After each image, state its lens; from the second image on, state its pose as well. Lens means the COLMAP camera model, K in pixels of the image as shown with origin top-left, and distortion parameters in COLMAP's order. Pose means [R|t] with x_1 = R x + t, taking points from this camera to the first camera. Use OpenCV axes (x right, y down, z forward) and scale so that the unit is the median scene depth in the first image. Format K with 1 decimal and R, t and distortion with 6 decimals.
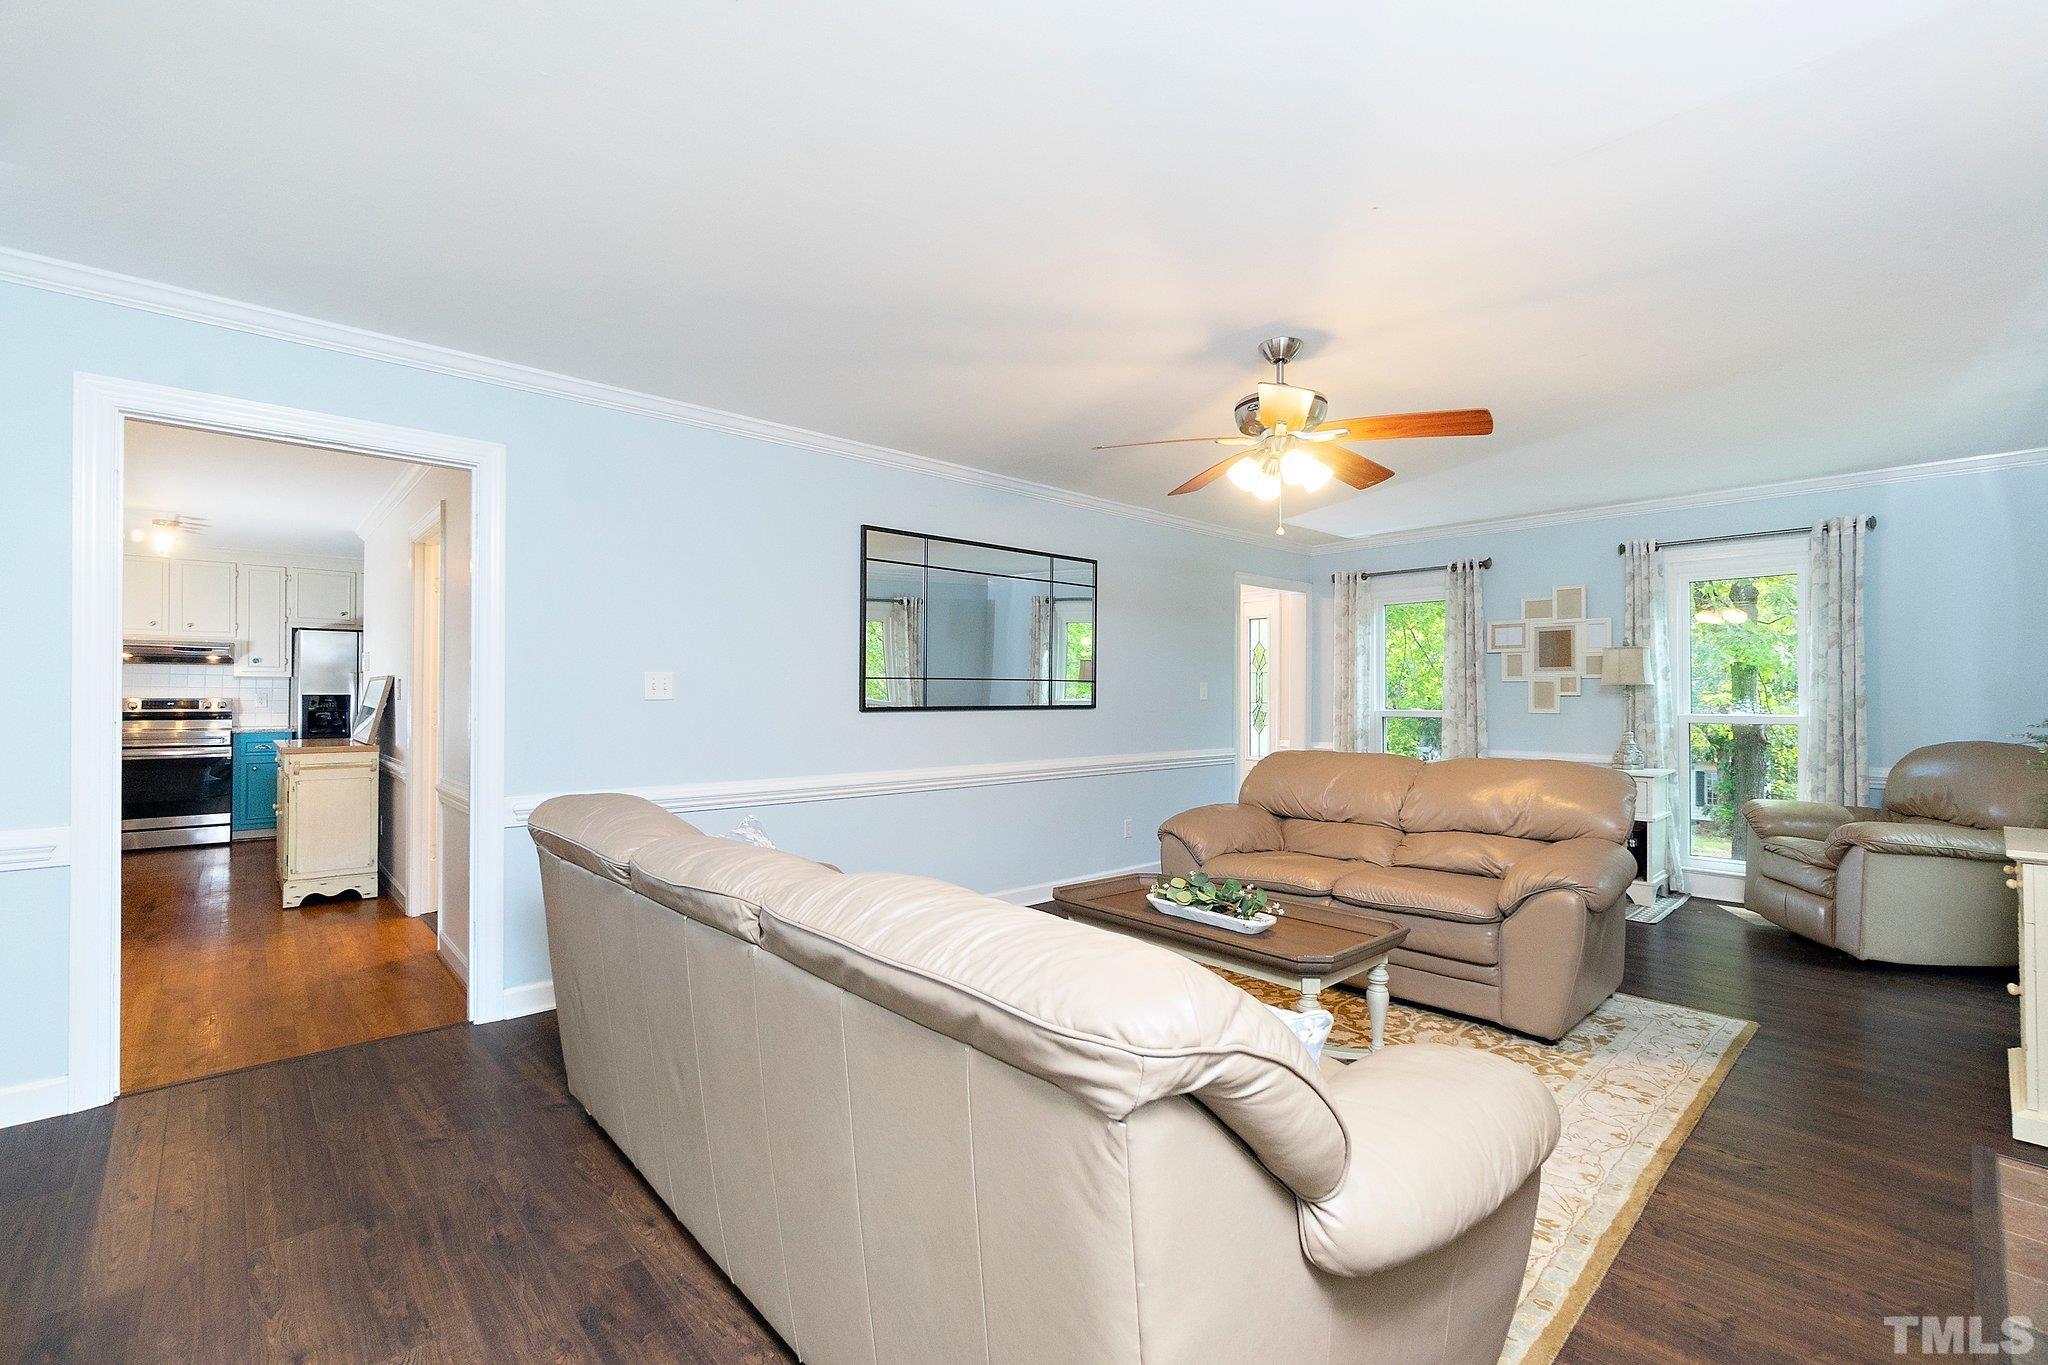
lens RADIAL K [[875.1, 0, 1024.1], [0, 875.1, 688.0], [0, 0, 1]] dist [-0.003072, 0.000167]
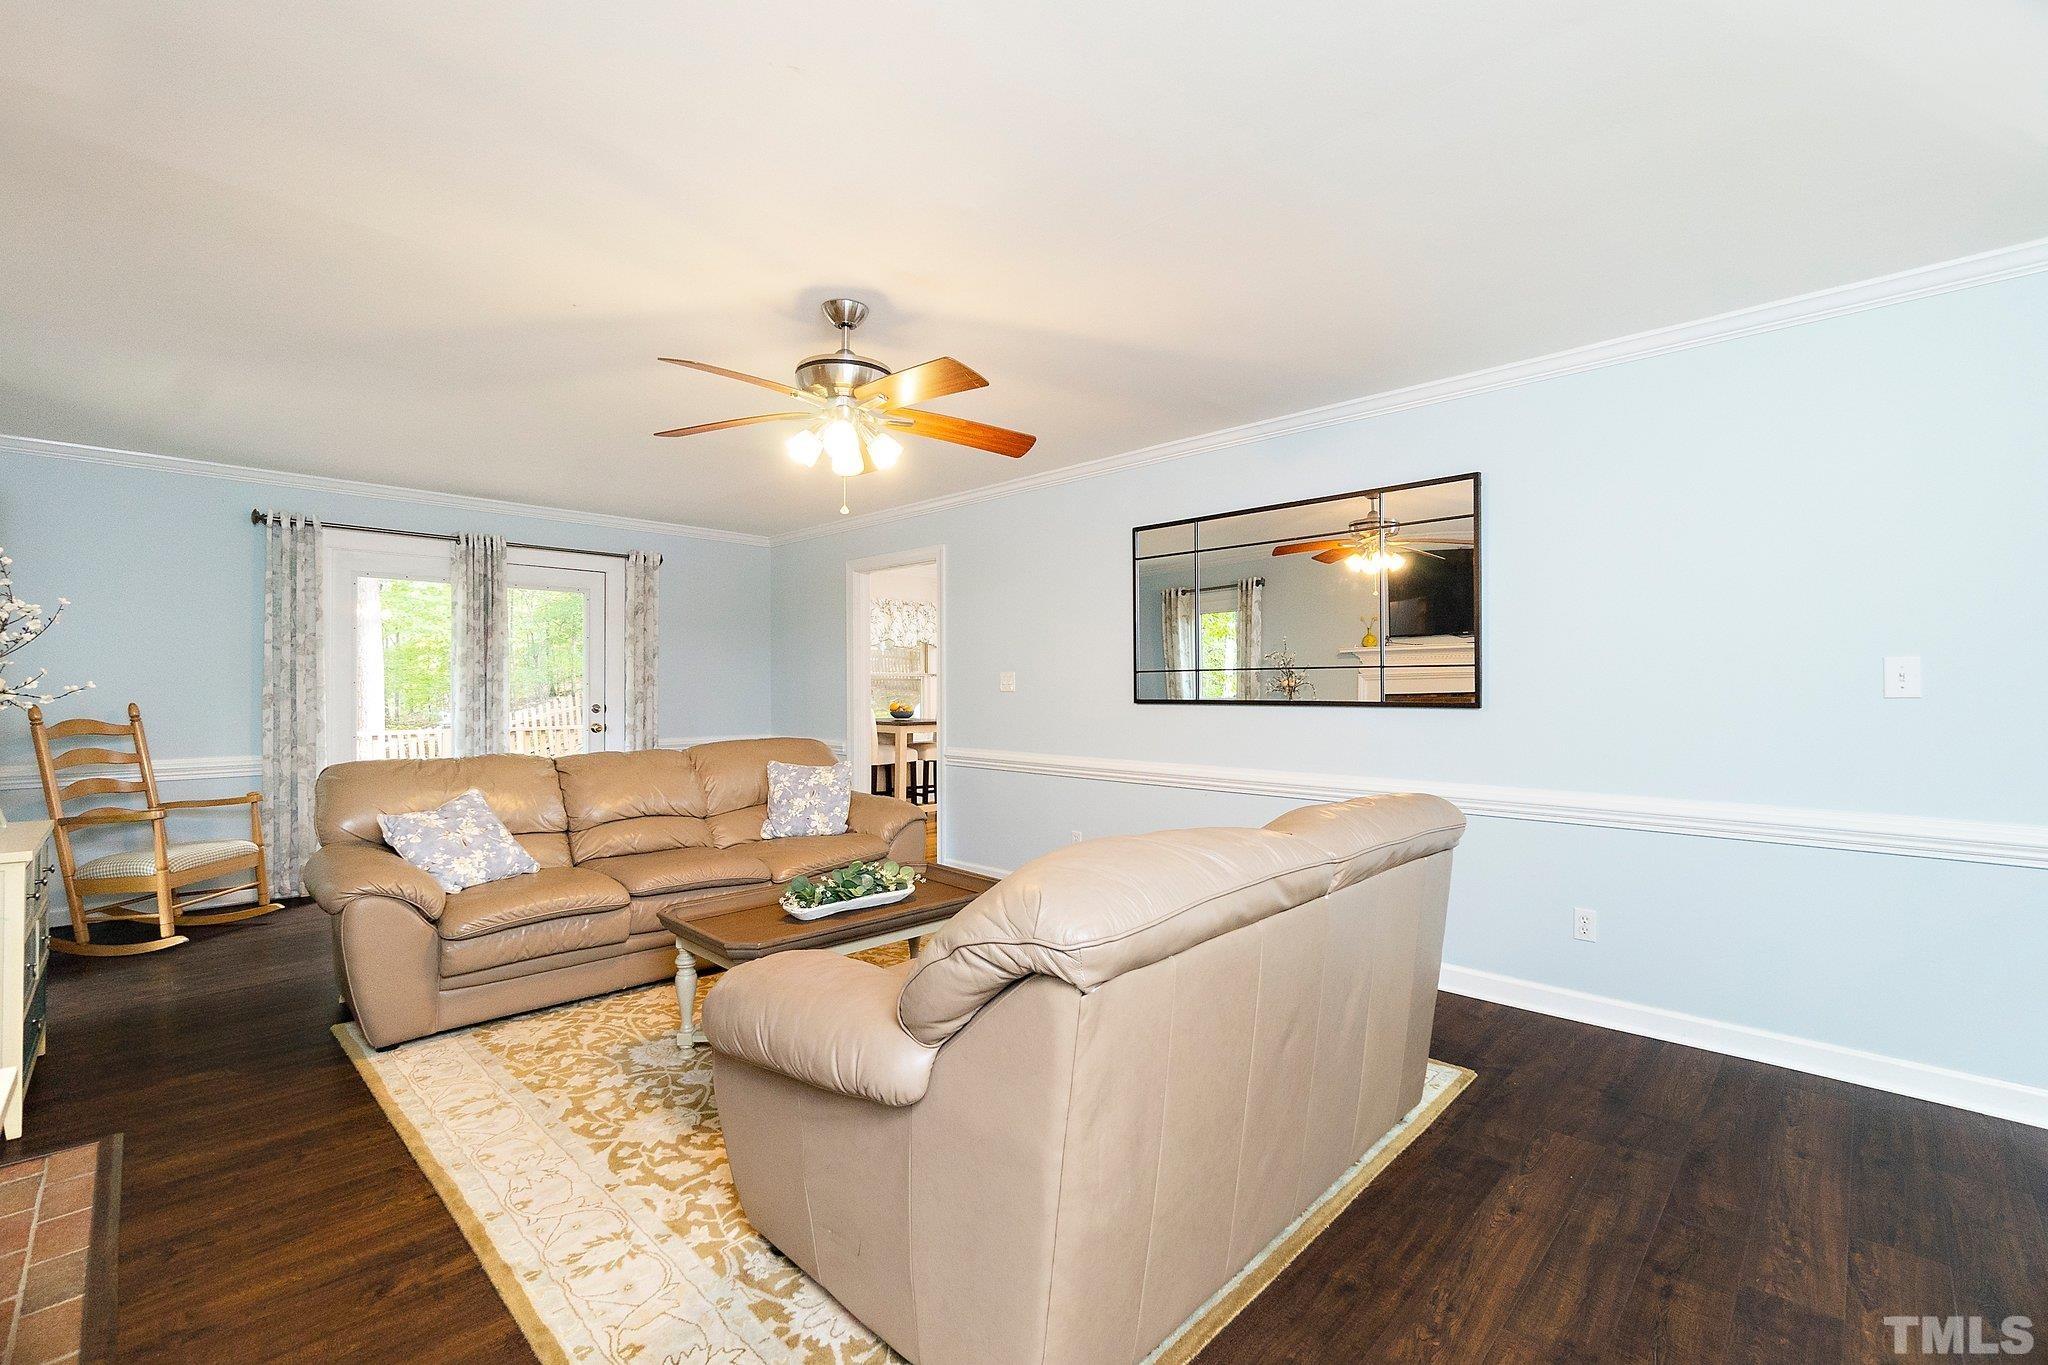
lens RADIAL K [[875.1, 0, 1024.1], [0, 875.1, 688.0], [0, 0, 1]] dist [-0.003072, 0.000167]
pose [[0.054845, -0.001019, -0.998494, 0.869345], [0.007745, 0.999970, -0.000595, 0.007860], [0.998465, -0.007701, 0.054851, 0.805743]]
